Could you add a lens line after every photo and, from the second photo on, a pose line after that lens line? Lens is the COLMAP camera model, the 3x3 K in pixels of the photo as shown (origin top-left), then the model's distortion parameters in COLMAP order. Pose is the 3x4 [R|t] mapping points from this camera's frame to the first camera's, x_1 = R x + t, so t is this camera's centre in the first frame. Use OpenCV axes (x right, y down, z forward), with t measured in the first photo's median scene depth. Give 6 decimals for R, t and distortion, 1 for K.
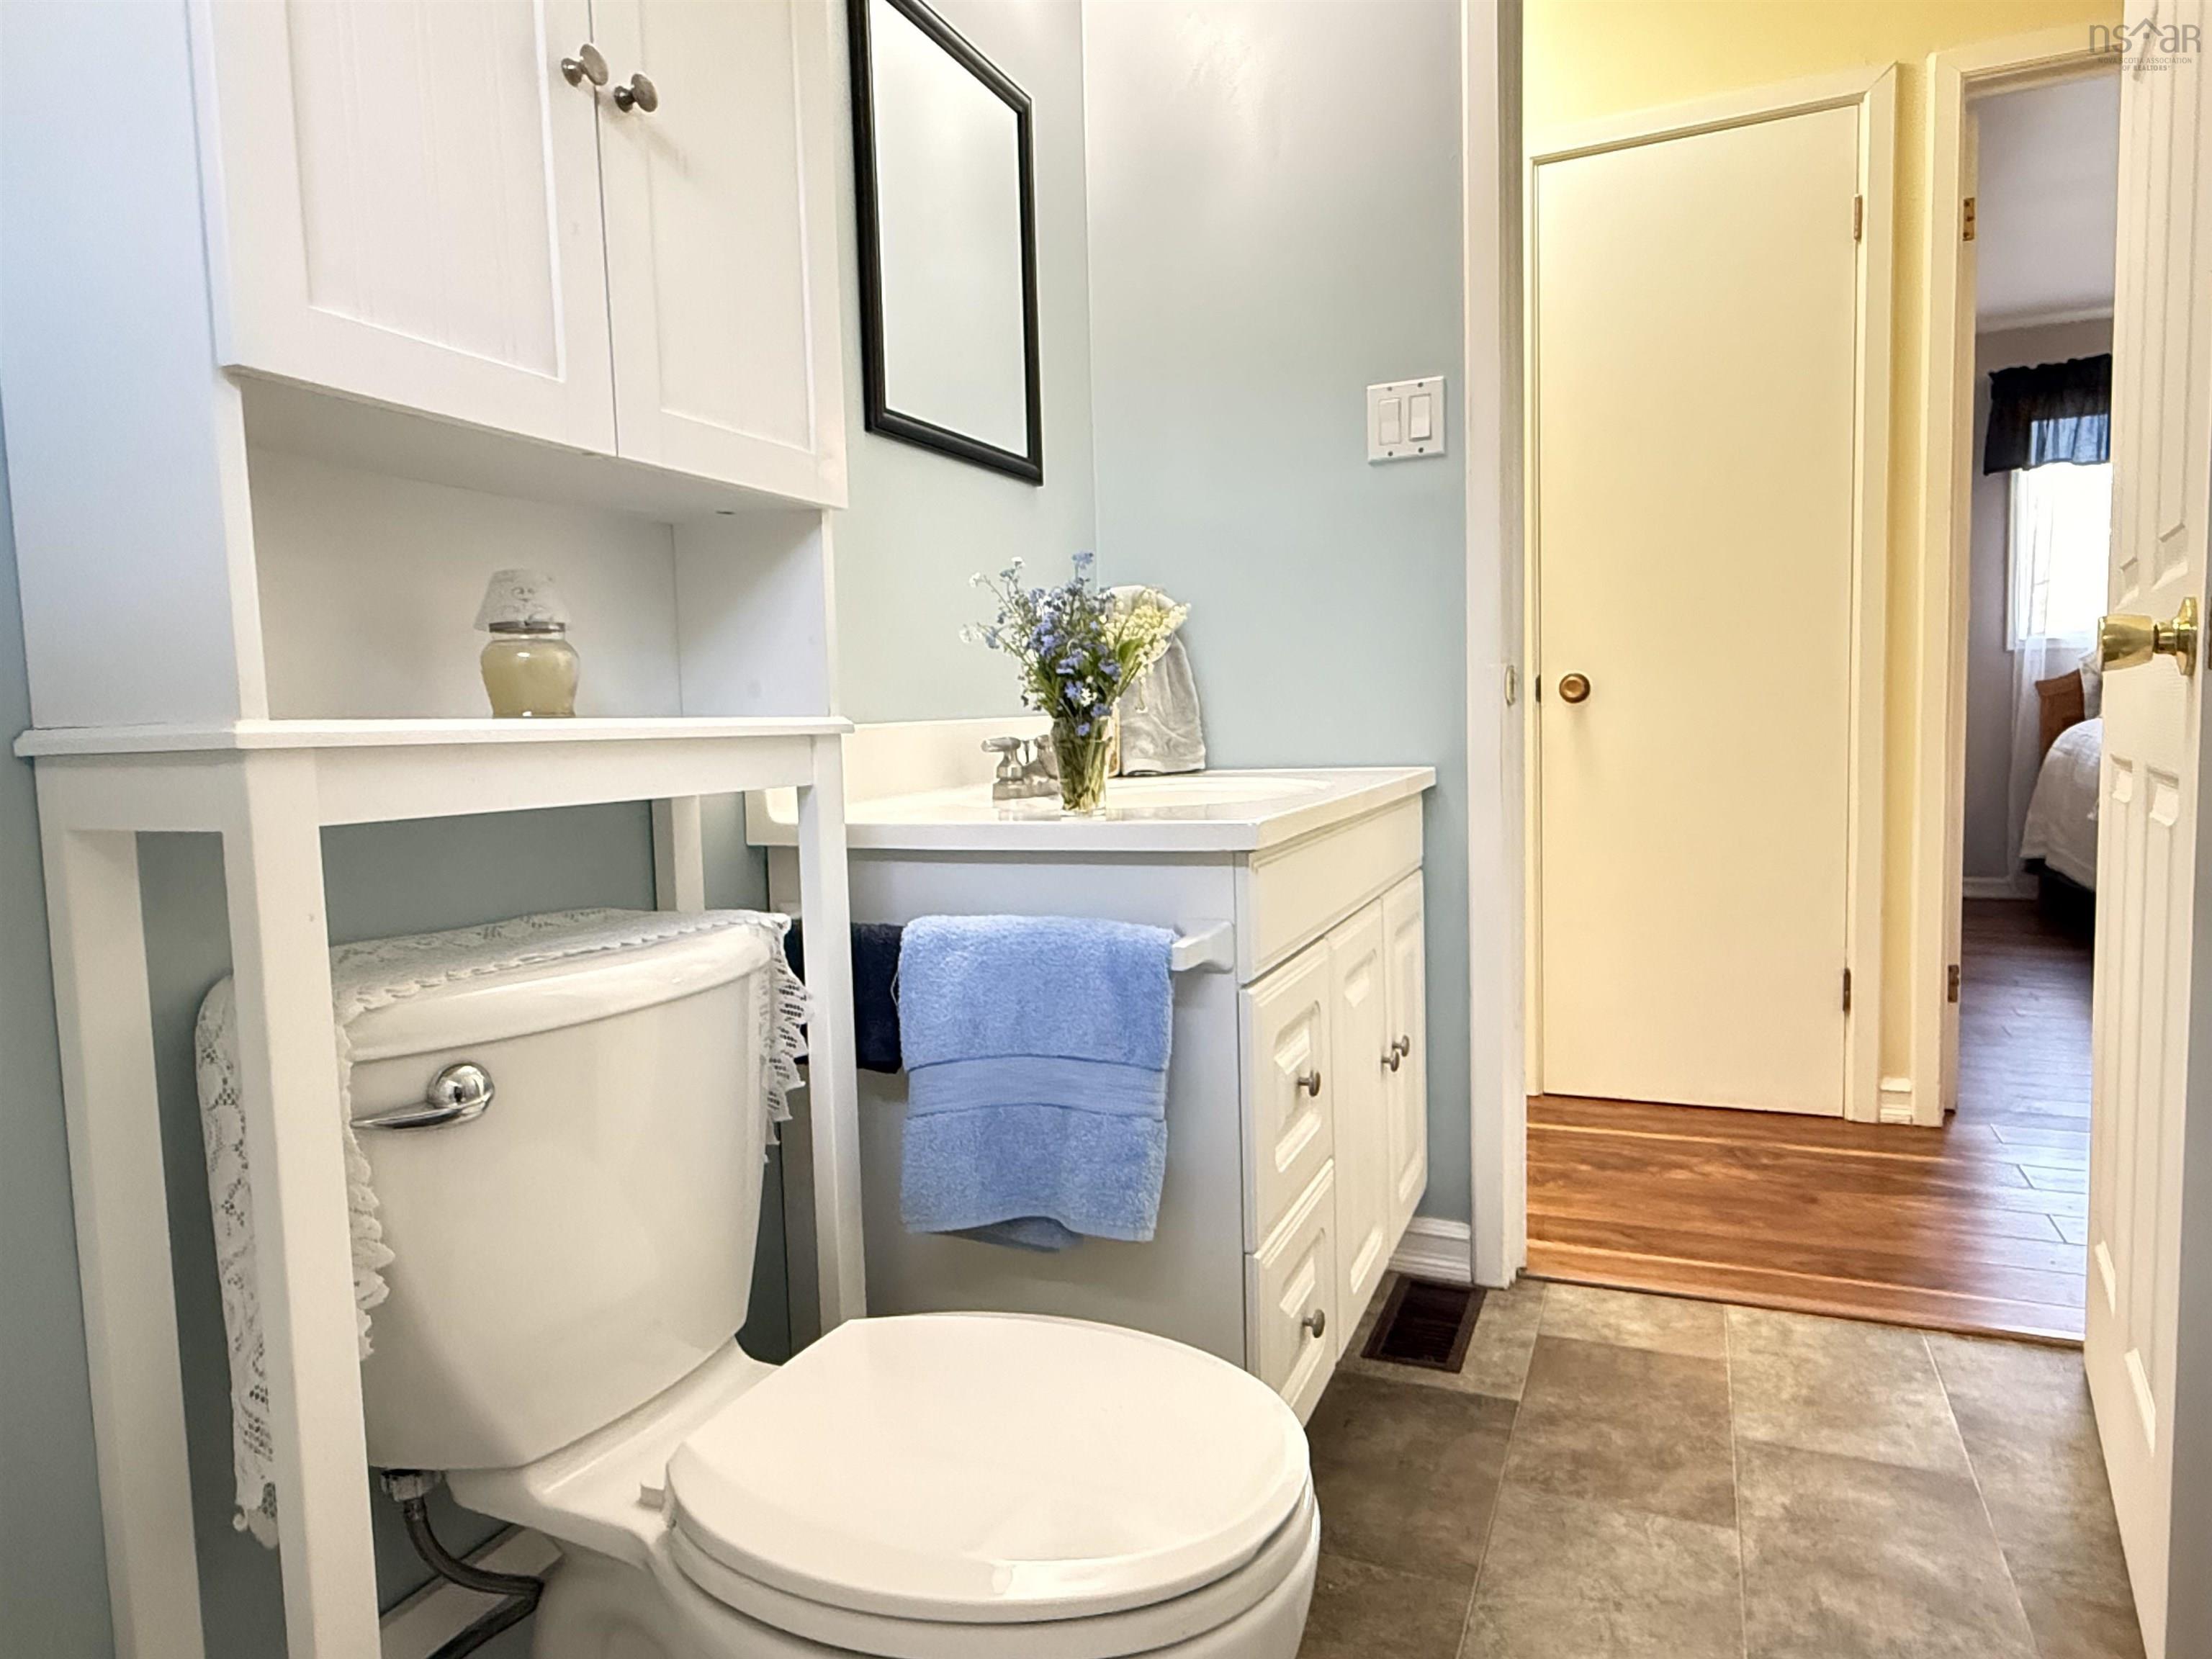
lens RADIAL K [[1326.3, 0, 1097.9], [0, 1326.3, 827.9], [0, 0, 1]] dist [0.000448, 0.000477]
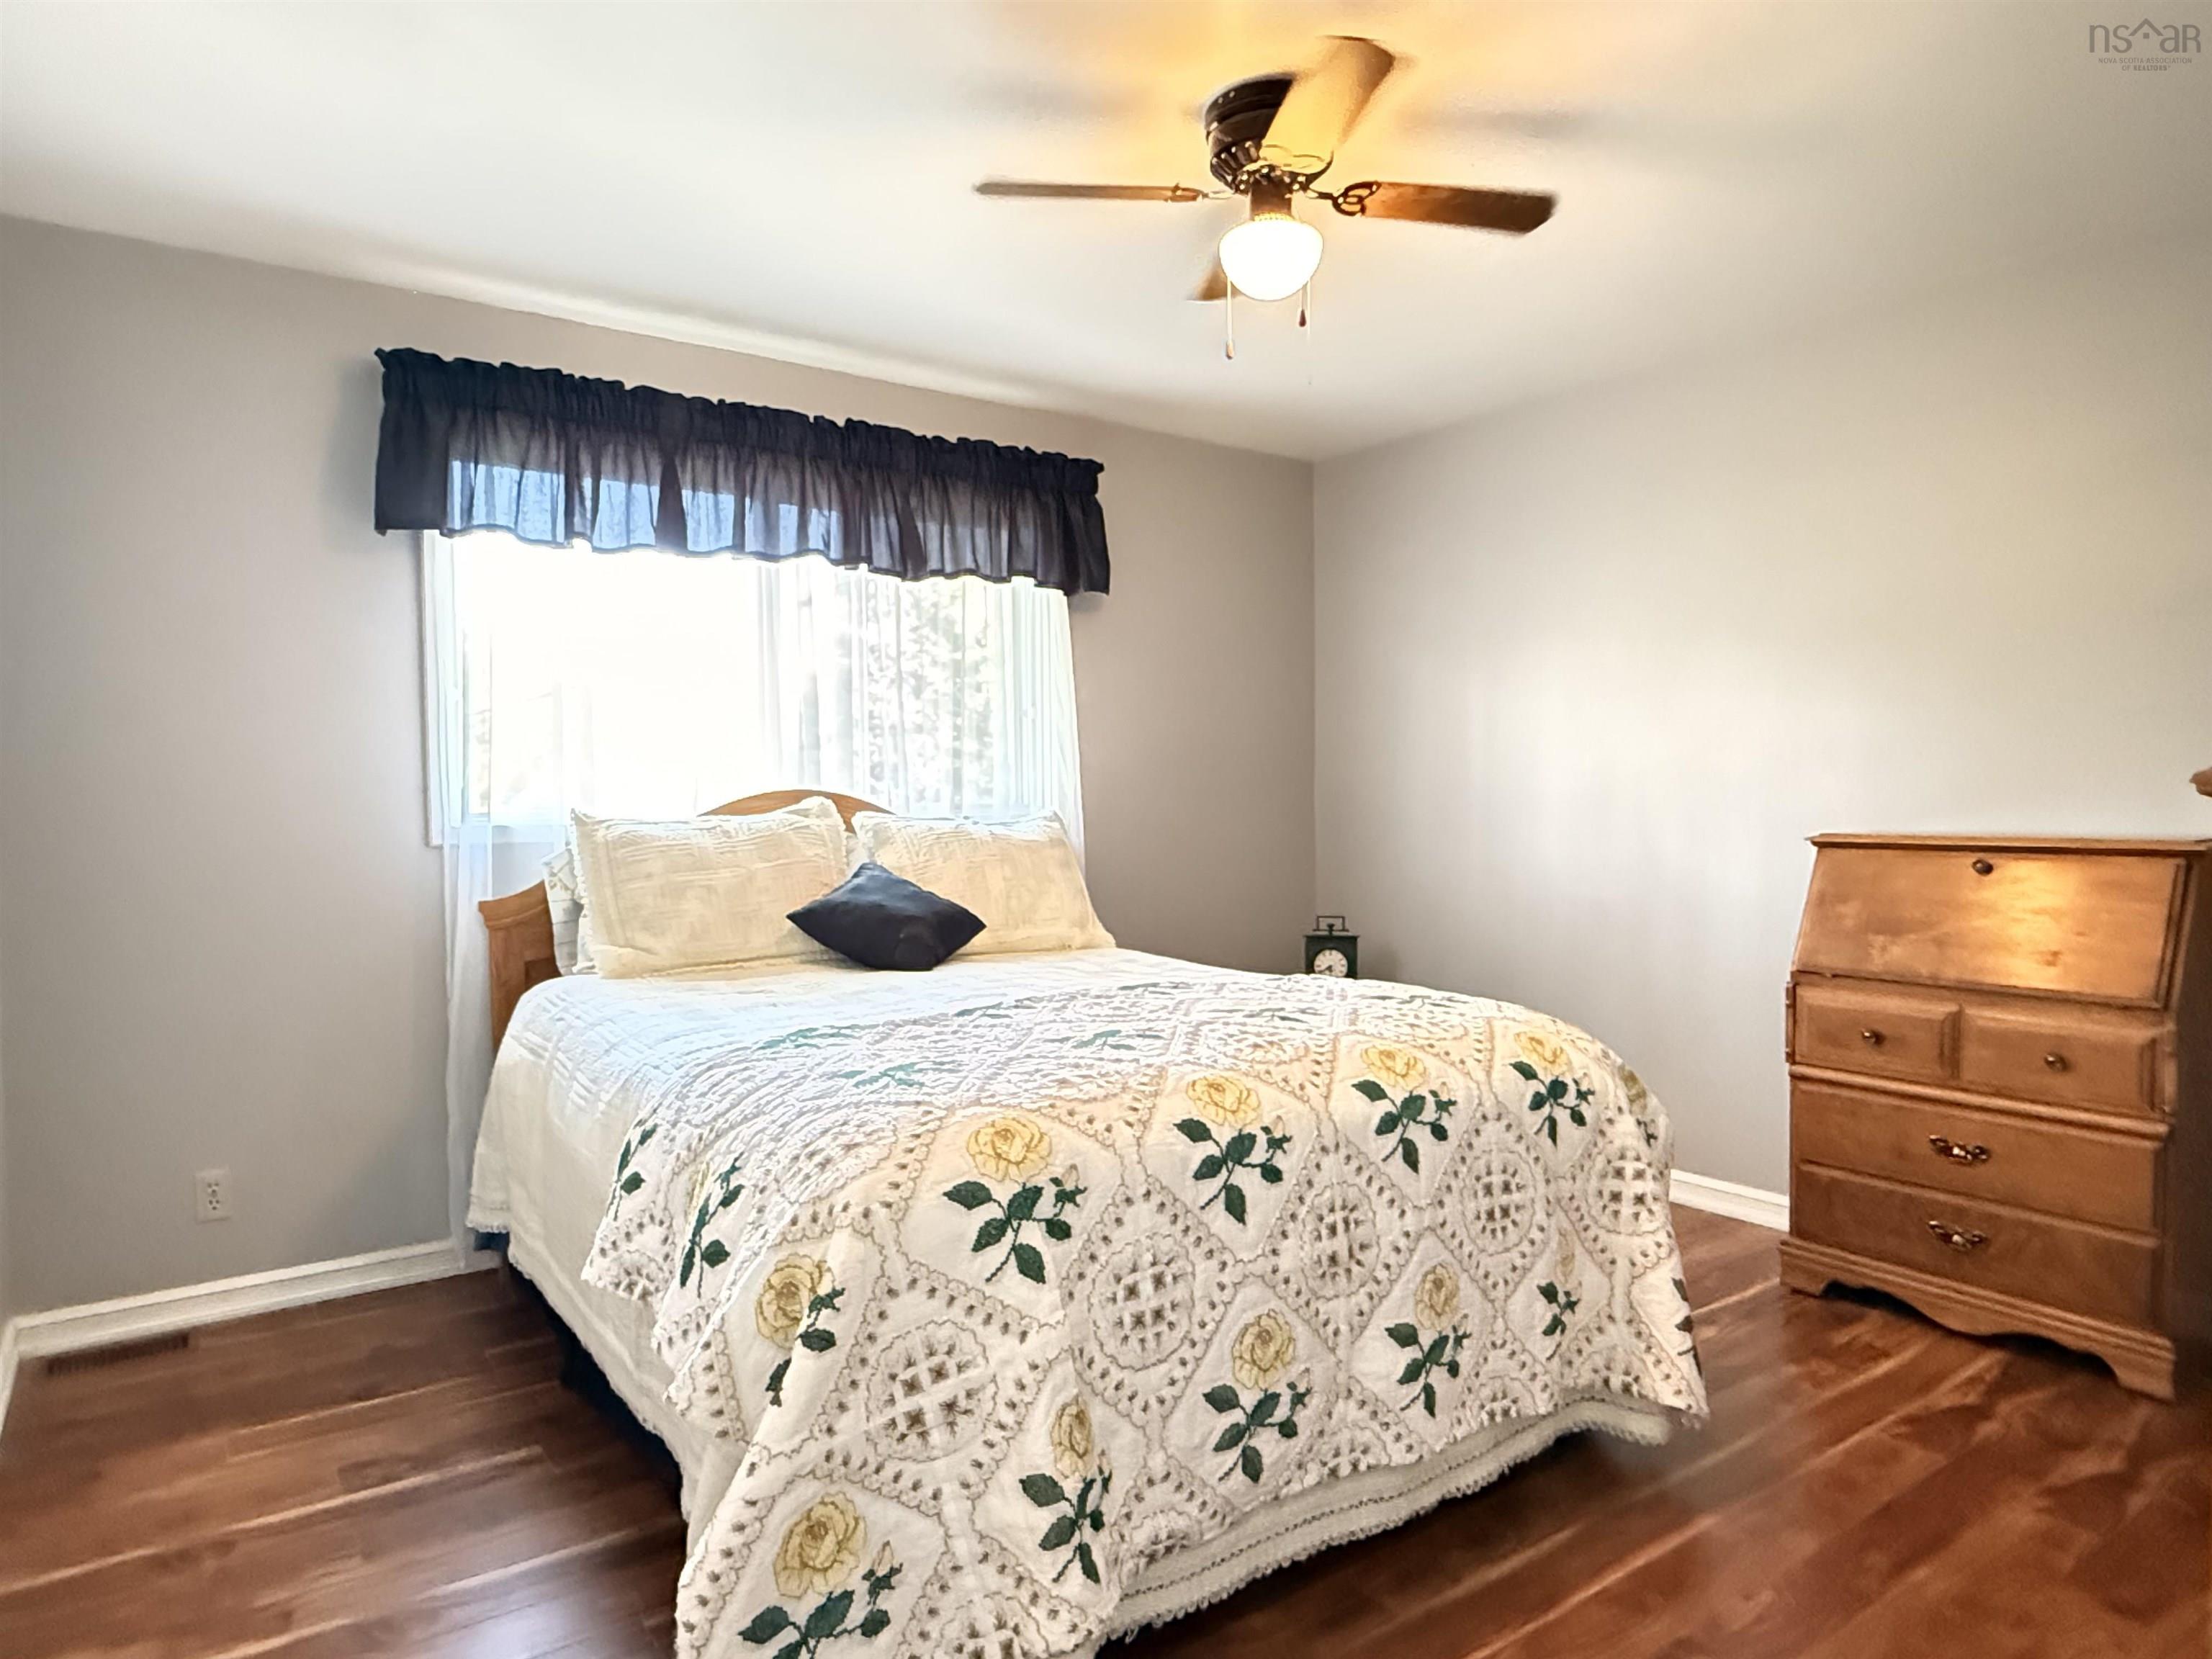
lens RADIAL K [[1326.3, 0, 1095.1], [0, 1326.3, 814.5], [0, 0, 1]] dist [0.000448, 0.000477]
pose [[0.503427, -0.002017, 0.864036, 0.346141], [0.063150, 0.997409, -0.034466, -0.112397], [-0.861727, 0.071915, 0.502250, 0.480452]]
